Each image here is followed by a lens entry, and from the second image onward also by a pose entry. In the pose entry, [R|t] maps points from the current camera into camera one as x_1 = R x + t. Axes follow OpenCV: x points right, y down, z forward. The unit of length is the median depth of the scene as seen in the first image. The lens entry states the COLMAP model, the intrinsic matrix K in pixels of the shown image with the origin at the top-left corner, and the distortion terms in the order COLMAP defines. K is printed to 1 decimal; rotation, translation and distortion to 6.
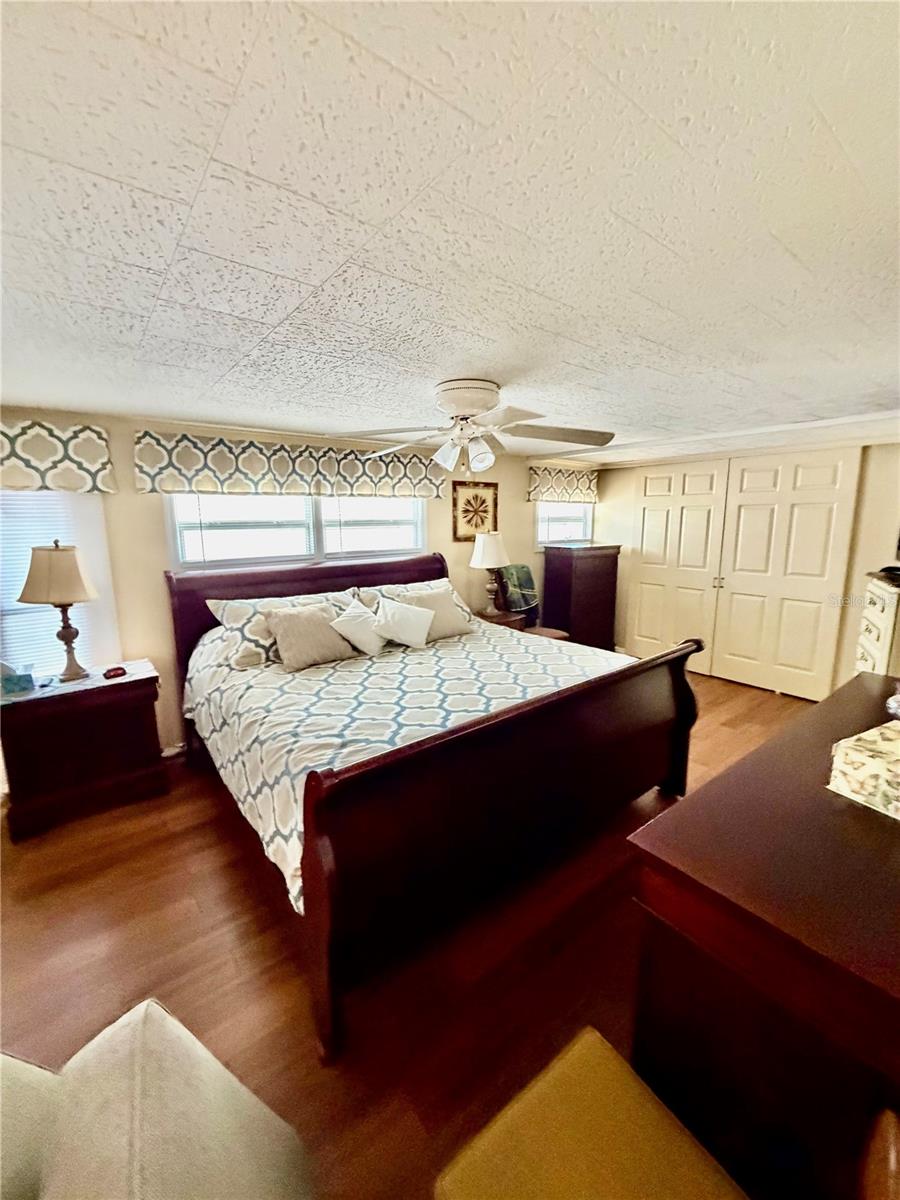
lens RADIAL K [[477.7, 0, 456.0], [0, 477.7, 604.7], [0, 0, 1]] dist [-0.000827, 0.000154]
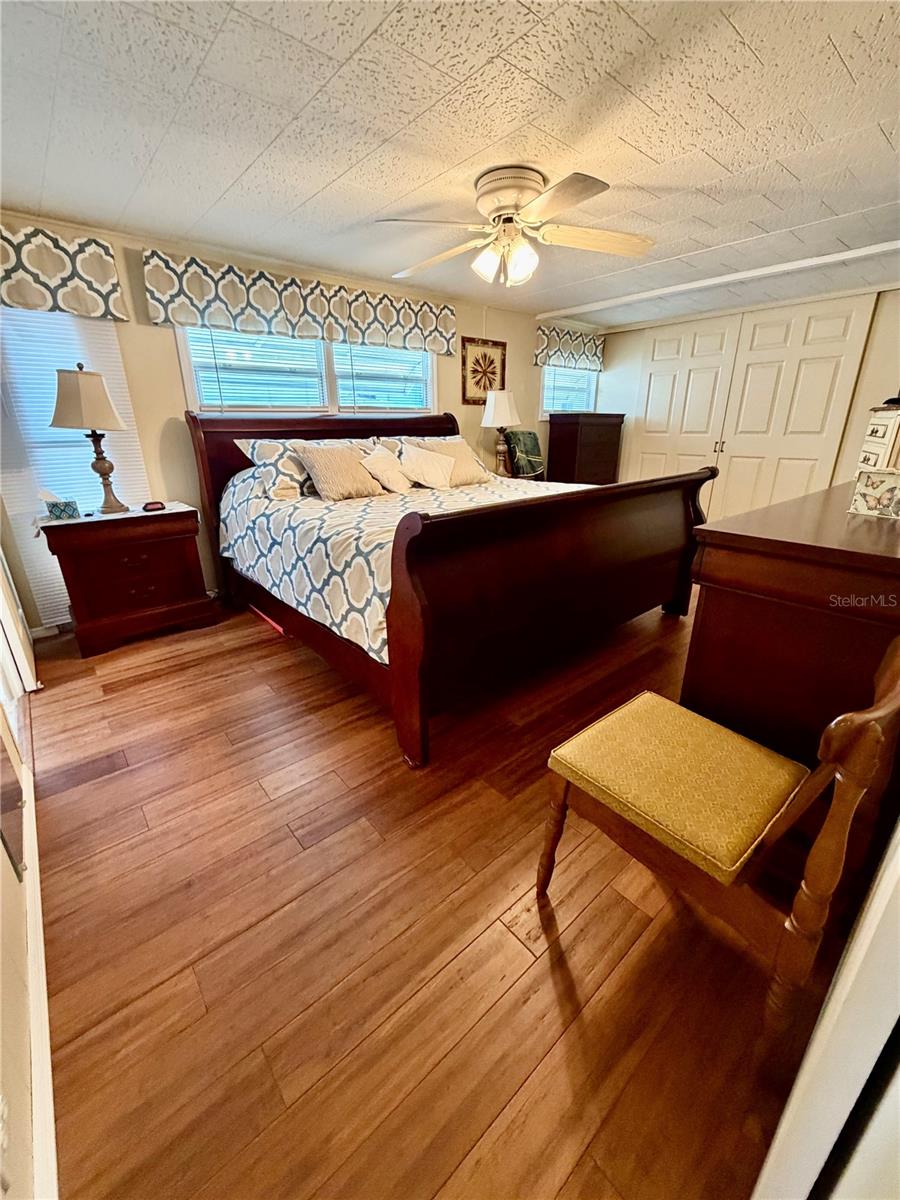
lens RADIAL K [[477.7, 0, 455.6], [0, 477.7, 603.8], [0, 0, 1]] dist [-0.000827, 0.000154]
pose [[0.998950, -0.014862, 0.043341, -0.093009], [0.007144, 0.984884, 0.173065, 0.142903], [-0.045258, -0.172574, 0.983956, -0.062357]]
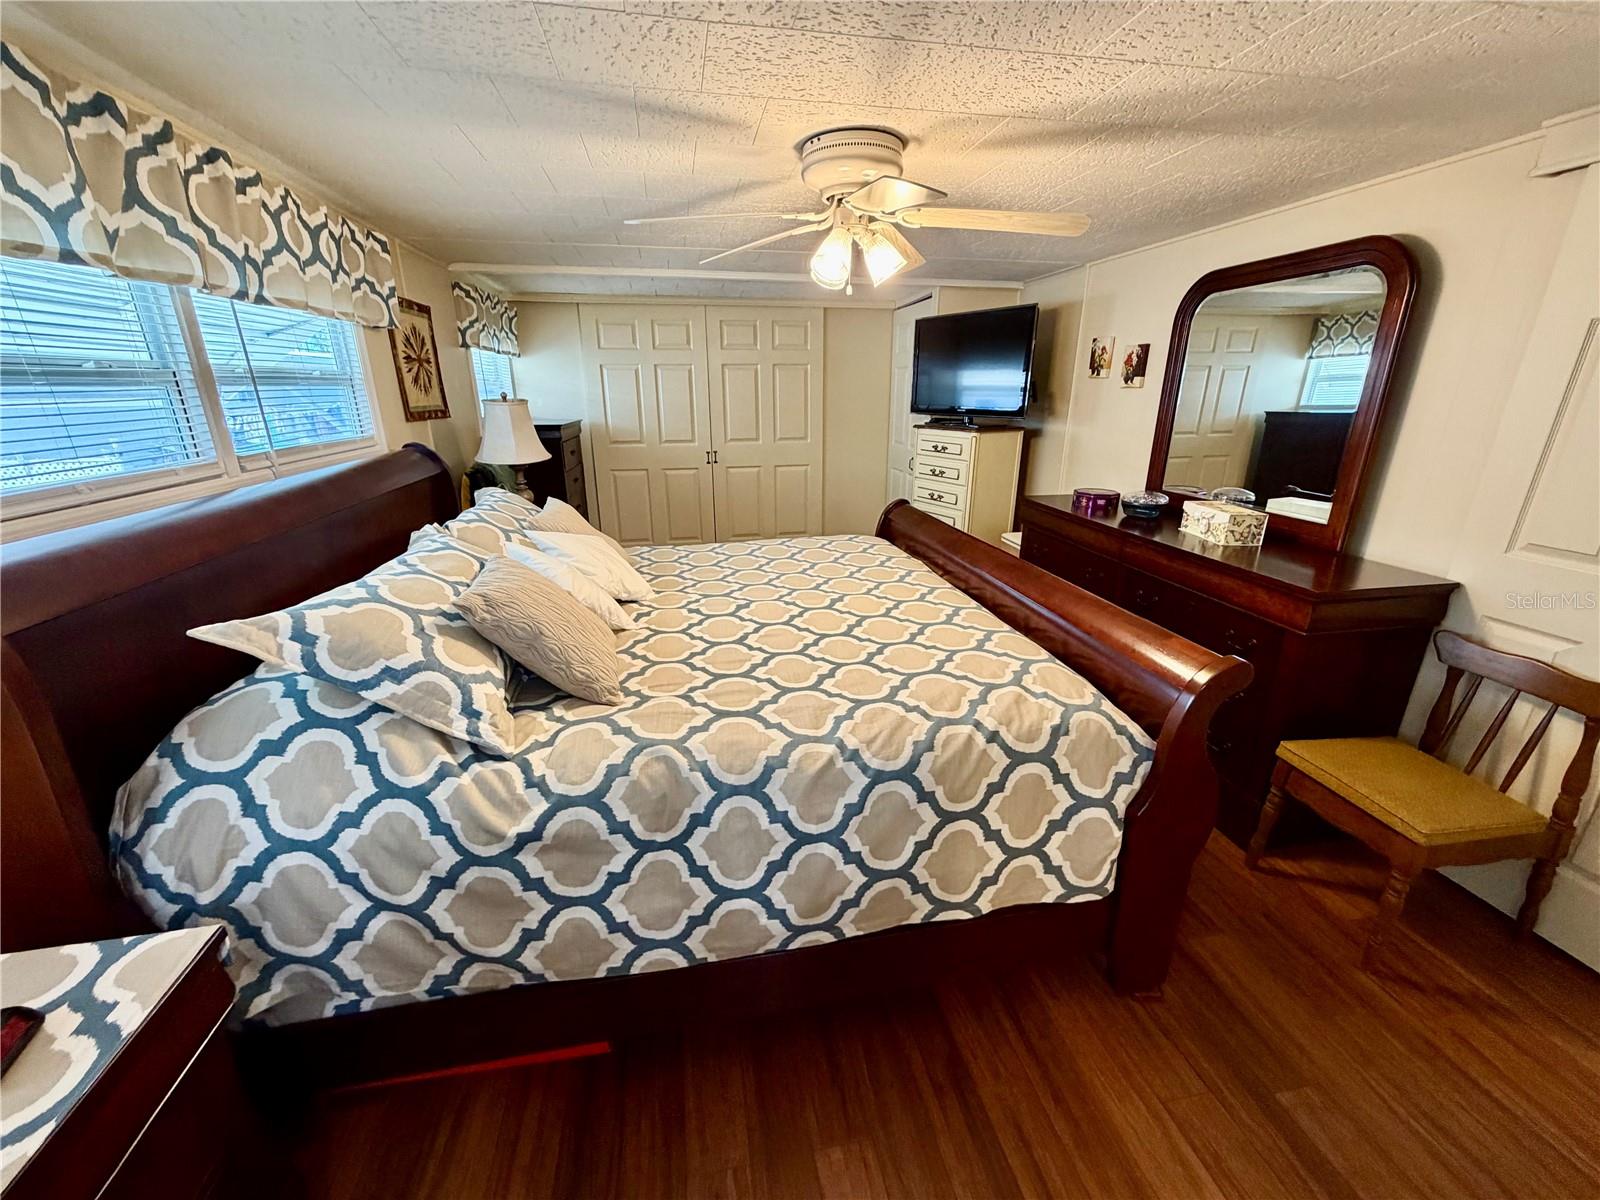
lens RADIAL K [[636.9, 0, 784.3], [0, 636.9, 606.8], [0, 0, 1]] dist [-0.000827, 0.000154]
pose [[0.464657, -0.284060, 0.838692, -0.600525], [0.161994, 0.958434, 0.234867, -0.050051], [-0.870547, 0.026731, 0.491359, 0.443146]]
